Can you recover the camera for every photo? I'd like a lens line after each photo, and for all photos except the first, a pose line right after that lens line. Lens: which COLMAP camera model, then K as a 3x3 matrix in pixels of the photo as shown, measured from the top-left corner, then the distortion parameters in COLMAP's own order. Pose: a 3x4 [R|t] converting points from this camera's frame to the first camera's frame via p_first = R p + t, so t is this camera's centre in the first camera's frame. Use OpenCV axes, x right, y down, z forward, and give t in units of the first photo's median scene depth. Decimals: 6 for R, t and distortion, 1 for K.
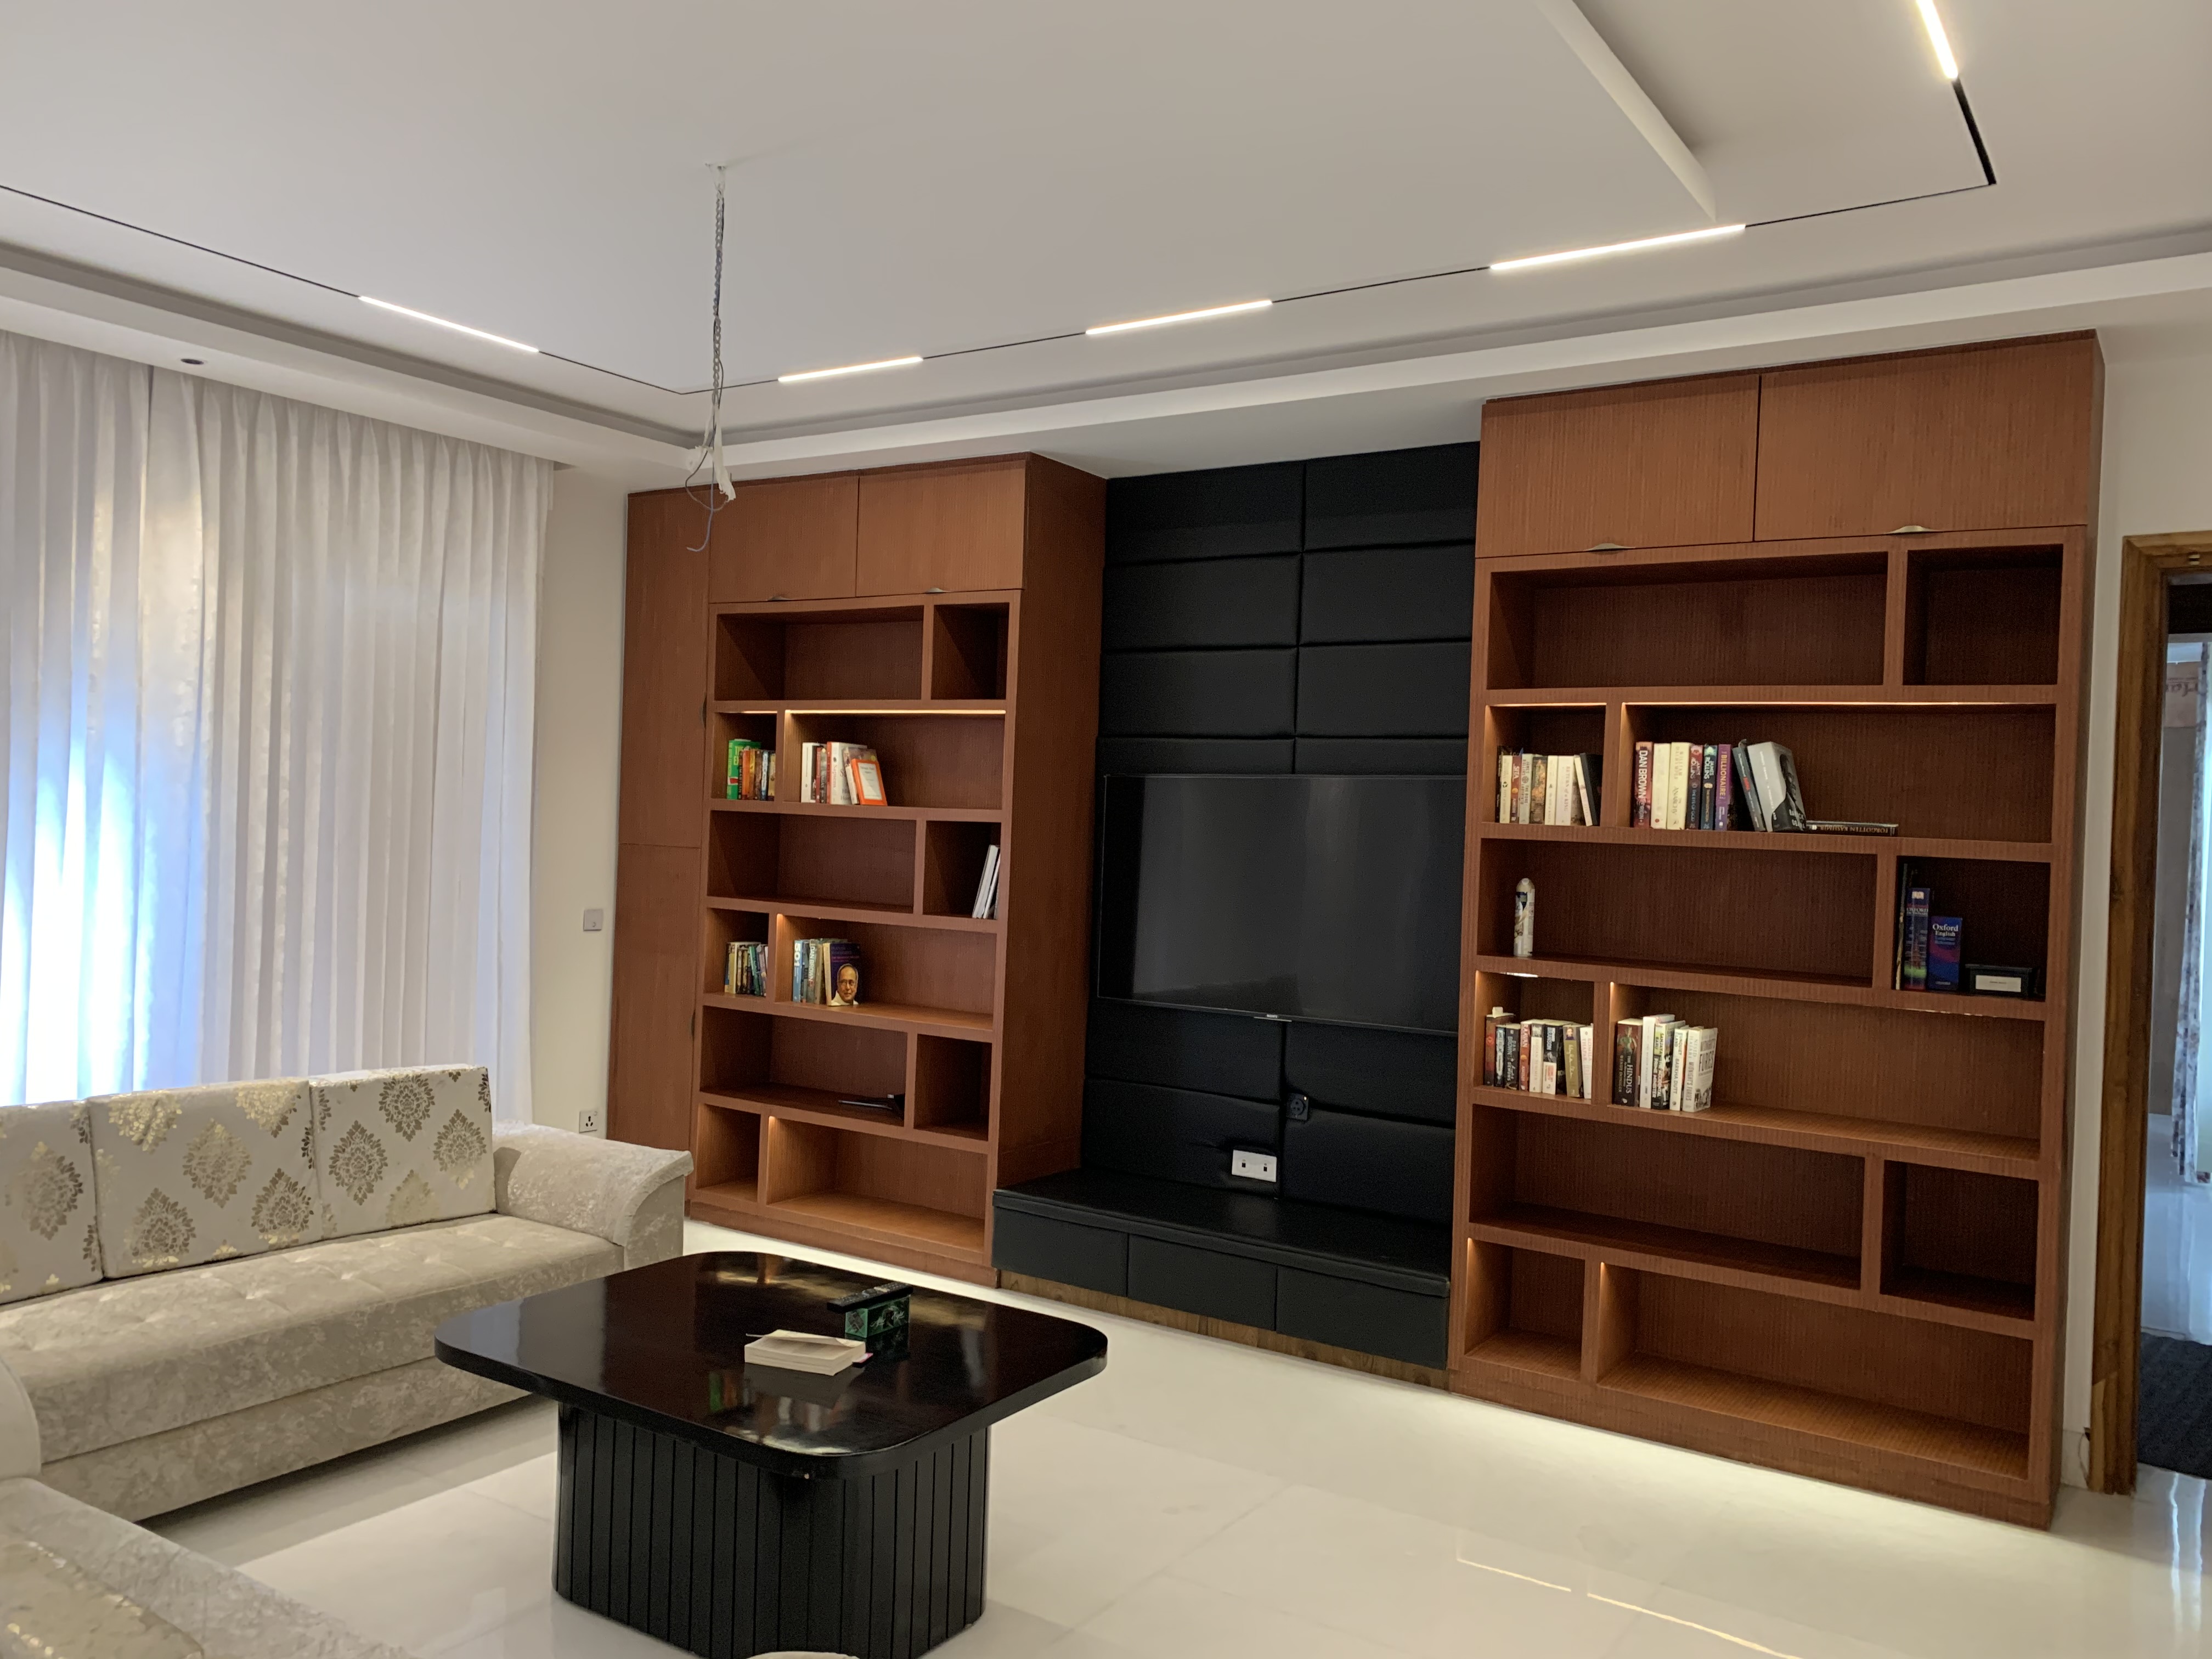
lens RADIAL K [[1694.6, 0, 1086.6], [0, 1694.6, 812.1], [0, 0, 1]] dist [0.042565, -0.065683]
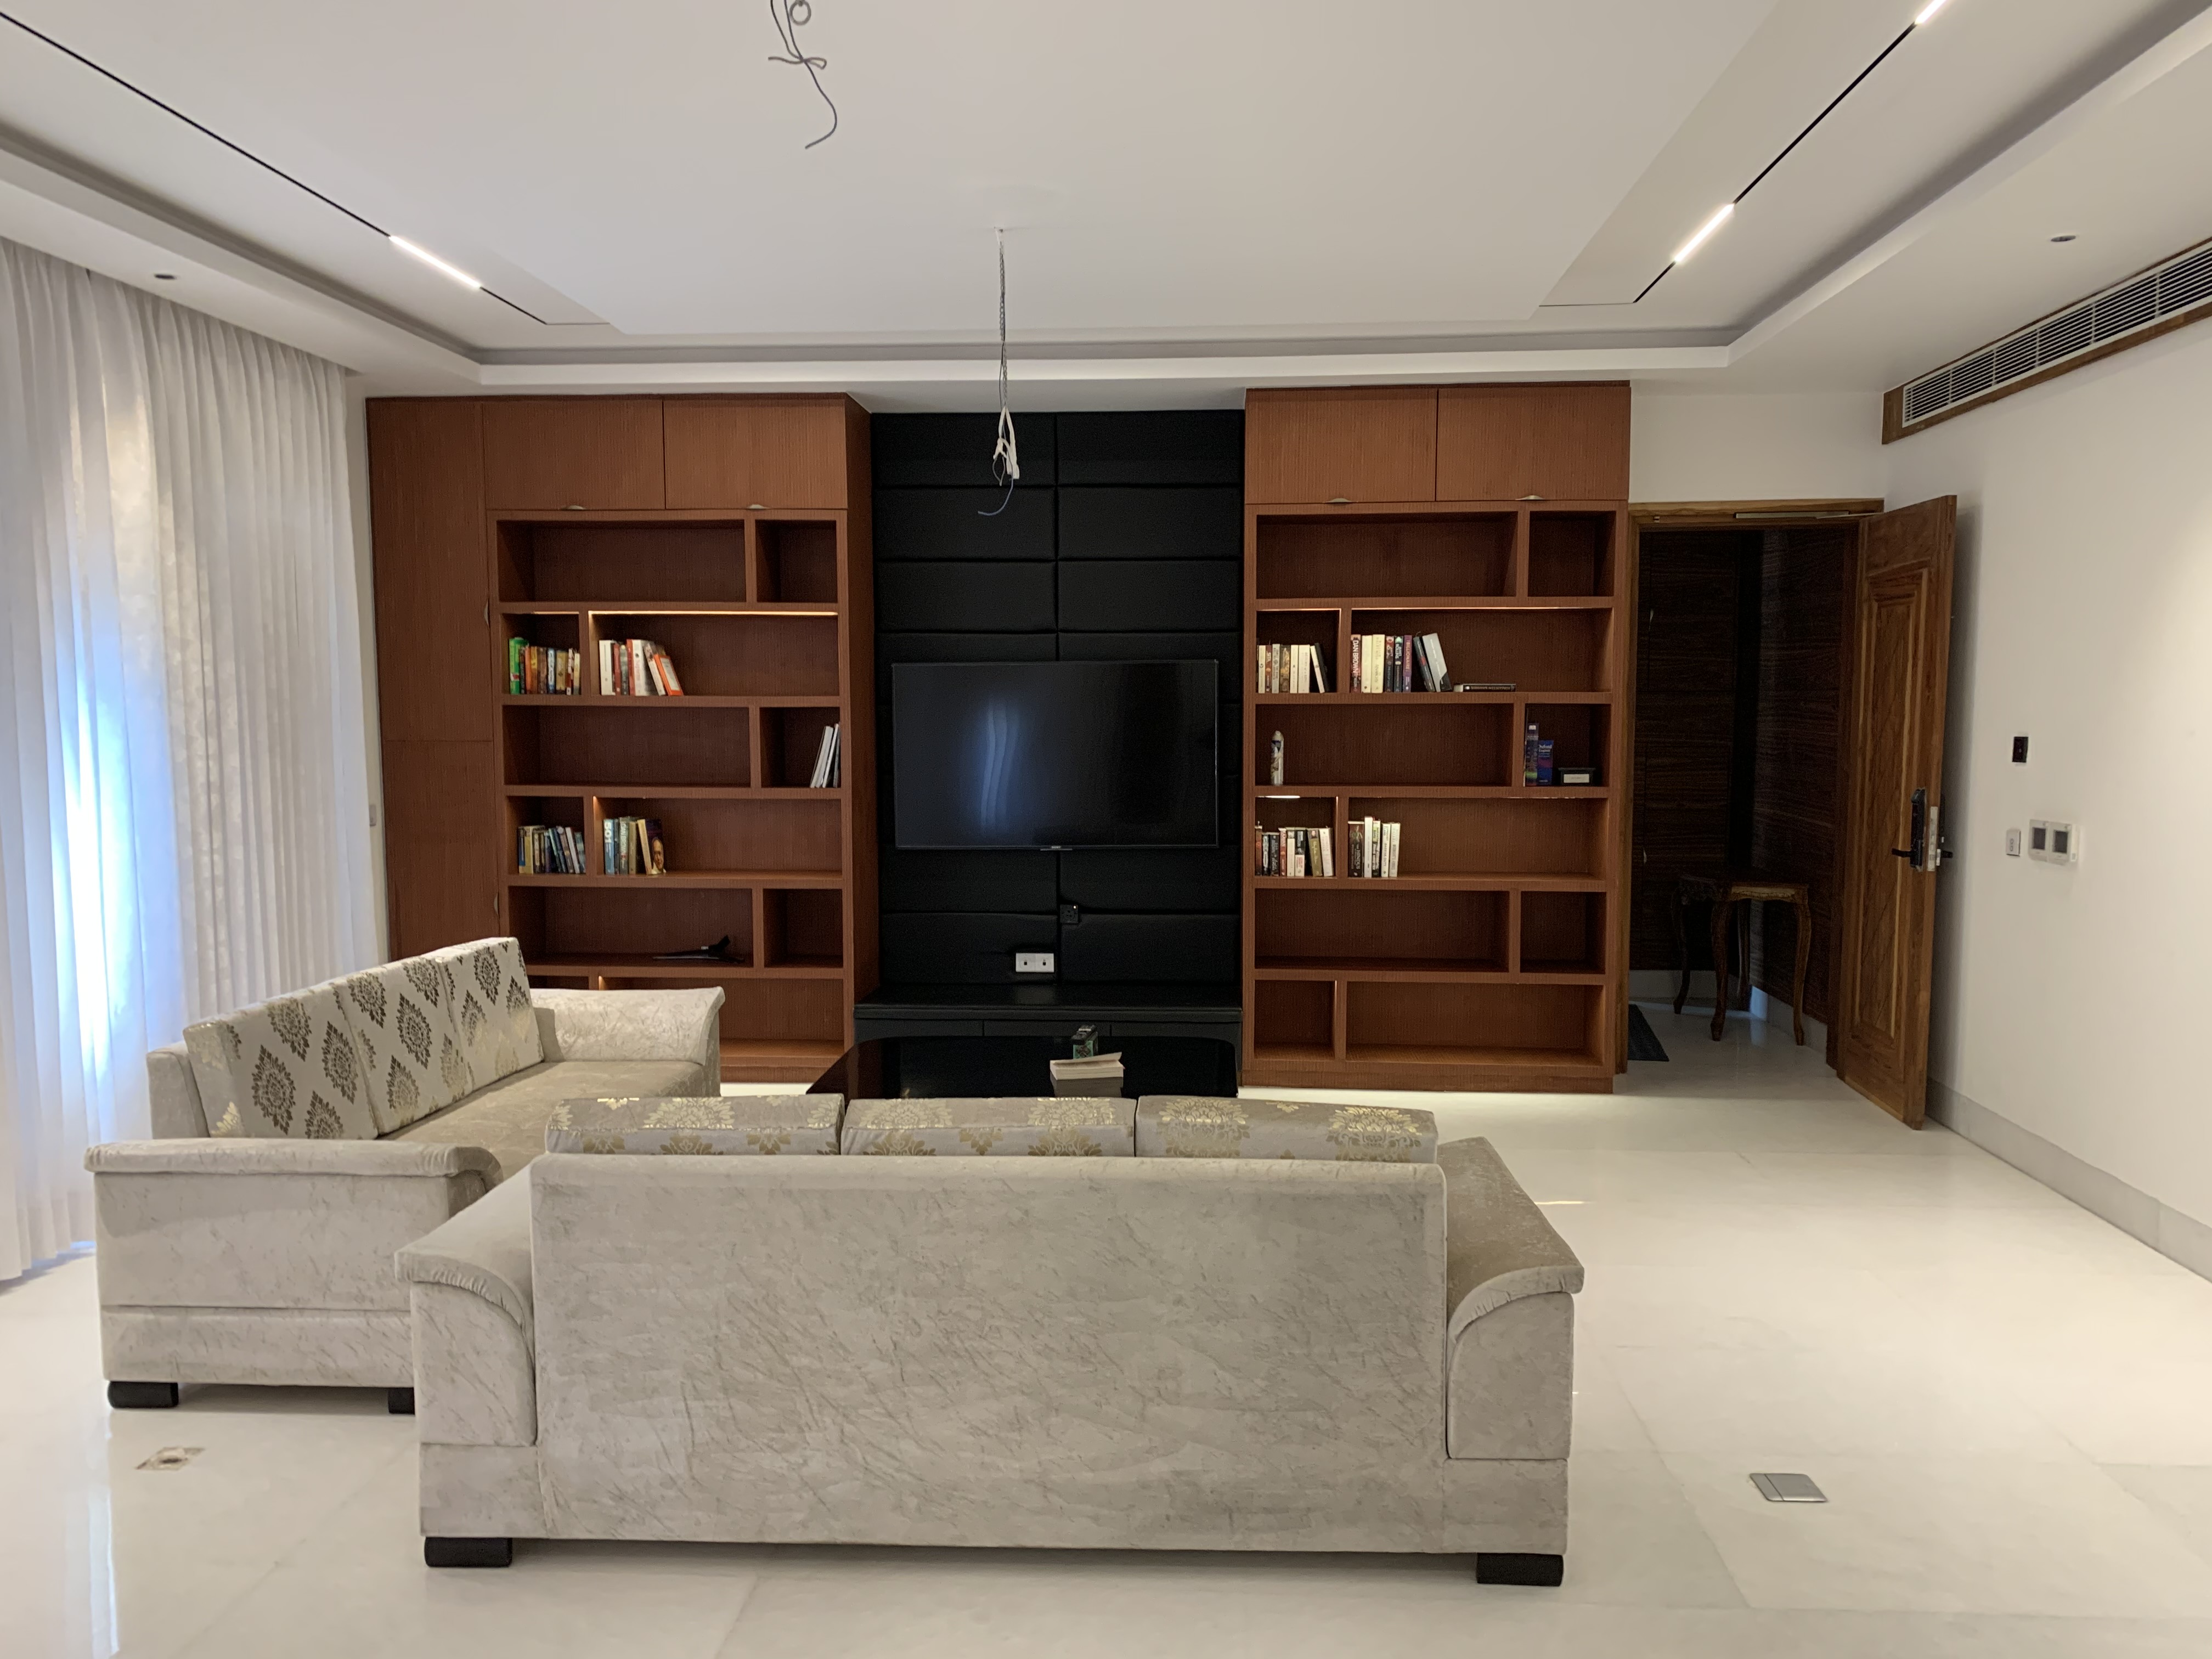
lens RADIAL K [[1694.6, 0, 1112.8], [0, 1694.6, 851.9], [0, 0, 1]] dist [0.042565, -0.065683]
pose [[0.865713, -0.080836, 0.493970, -0.577269], [0.031197, 0.993668, 0.107935, -0.018037], [-0.499567, -0.078030, 0.862754, -0.175768]]
